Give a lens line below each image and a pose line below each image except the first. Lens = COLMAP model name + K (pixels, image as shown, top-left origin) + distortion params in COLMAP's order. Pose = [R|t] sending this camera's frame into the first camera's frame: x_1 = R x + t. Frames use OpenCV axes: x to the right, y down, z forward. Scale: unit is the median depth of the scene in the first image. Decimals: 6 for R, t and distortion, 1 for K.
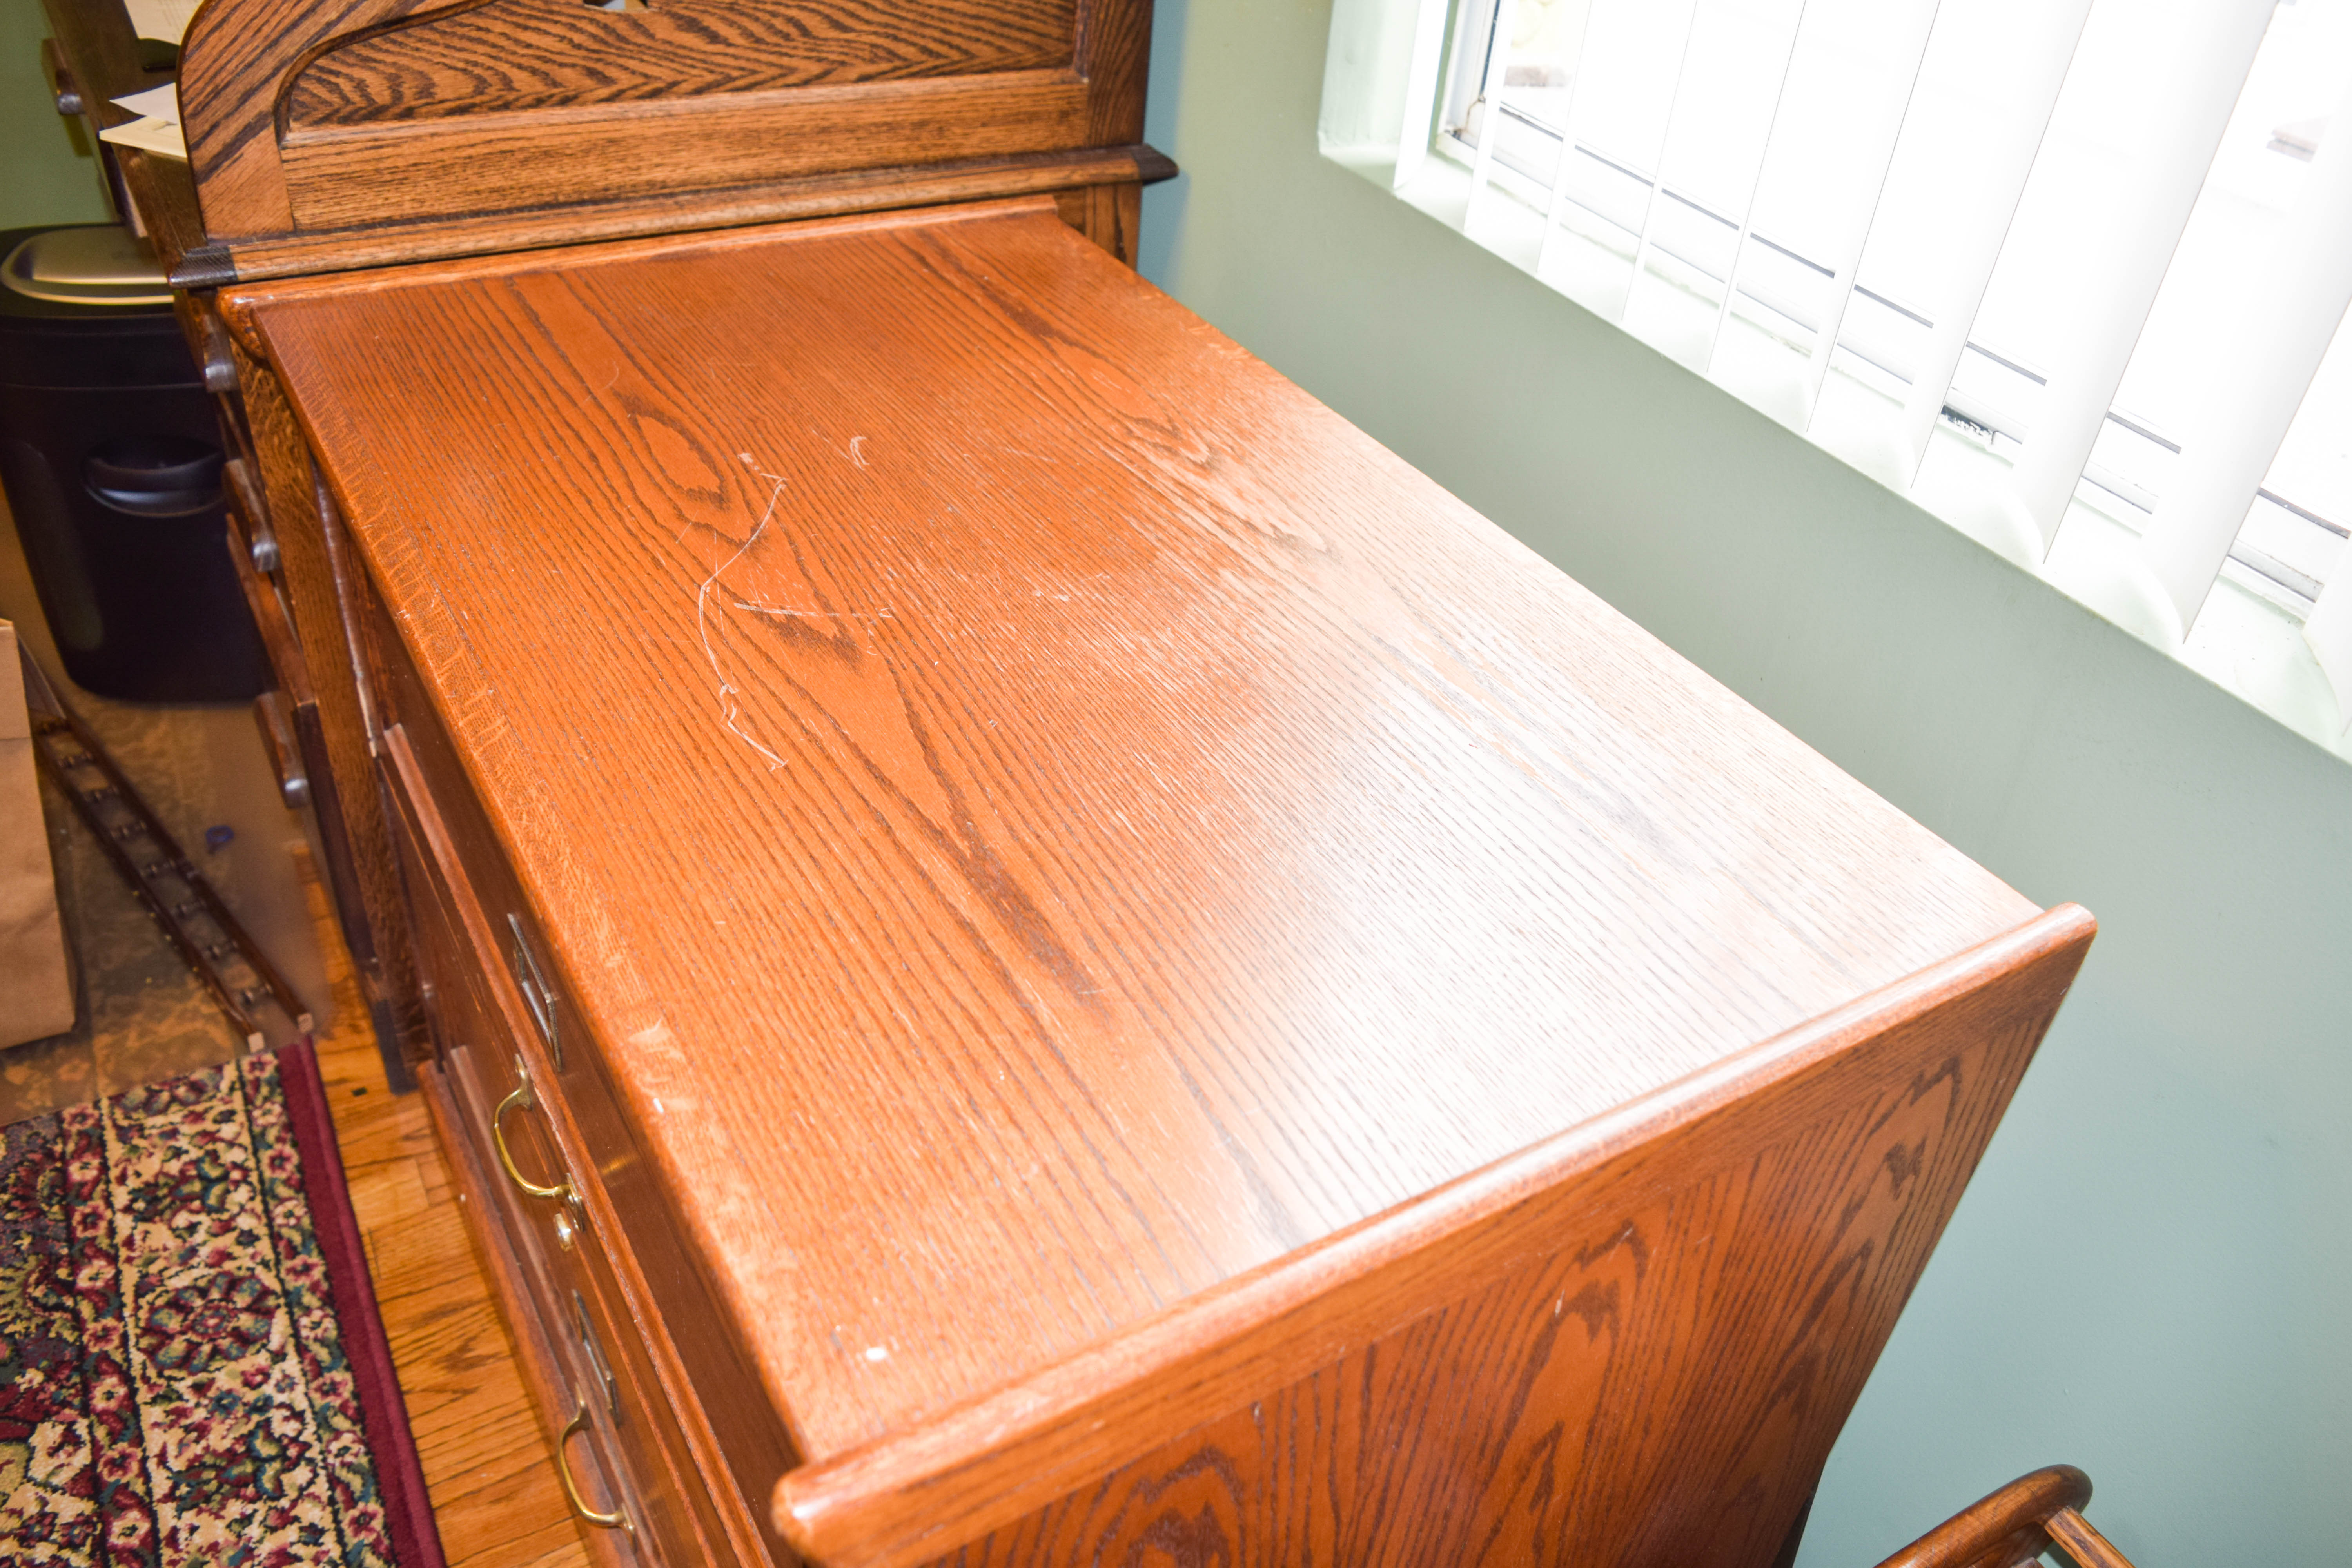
lens RADIAL K [[1808.0, 0, 1175.9], [0, 1808.0, 781.9], [0, 0, 1]] dist [-0.016685, 0.008837]
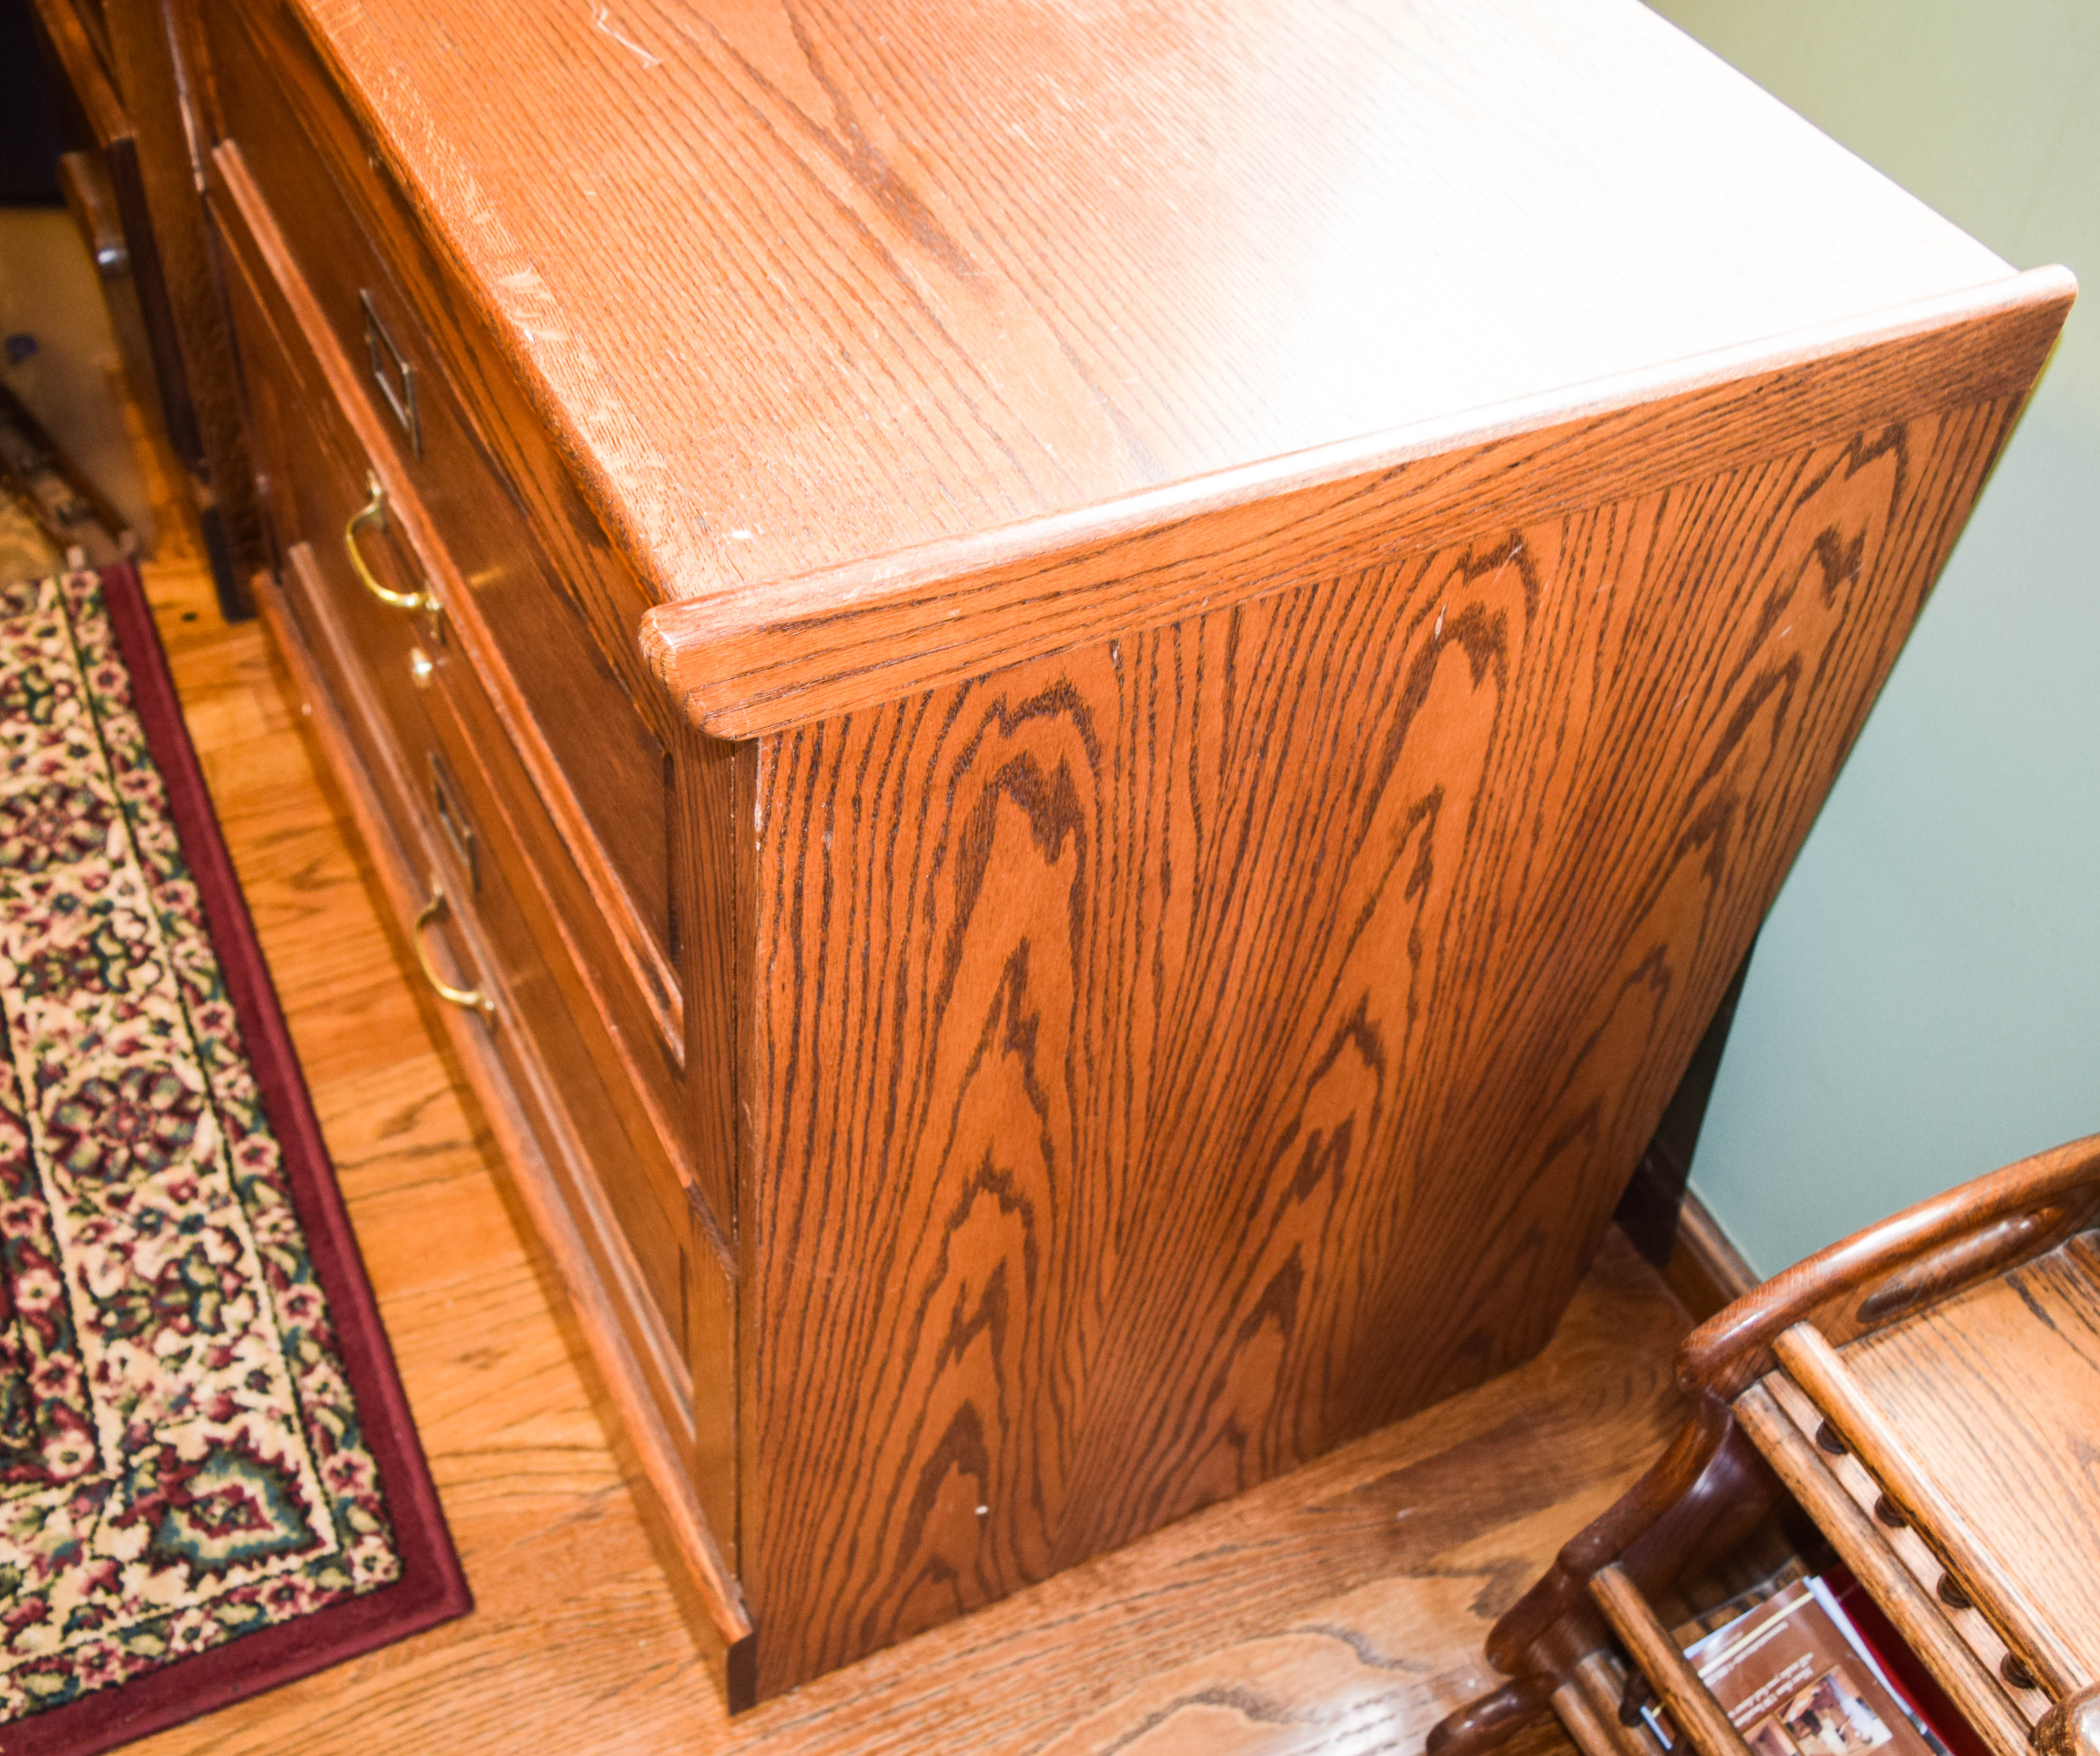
lens RADIAL K [[2181.1, 0, 998.6], [0, 2181.1, 938.4], [0, 0, 1]] dist [-0.011969, 0.000000]
pose [[0.997359, 0.052179, -0.050516, 0.037355], [-0.041149, 0.979143, 0.198962, 0.199540], [0.059844, -0.196358, 0.978704, -0.170874]]
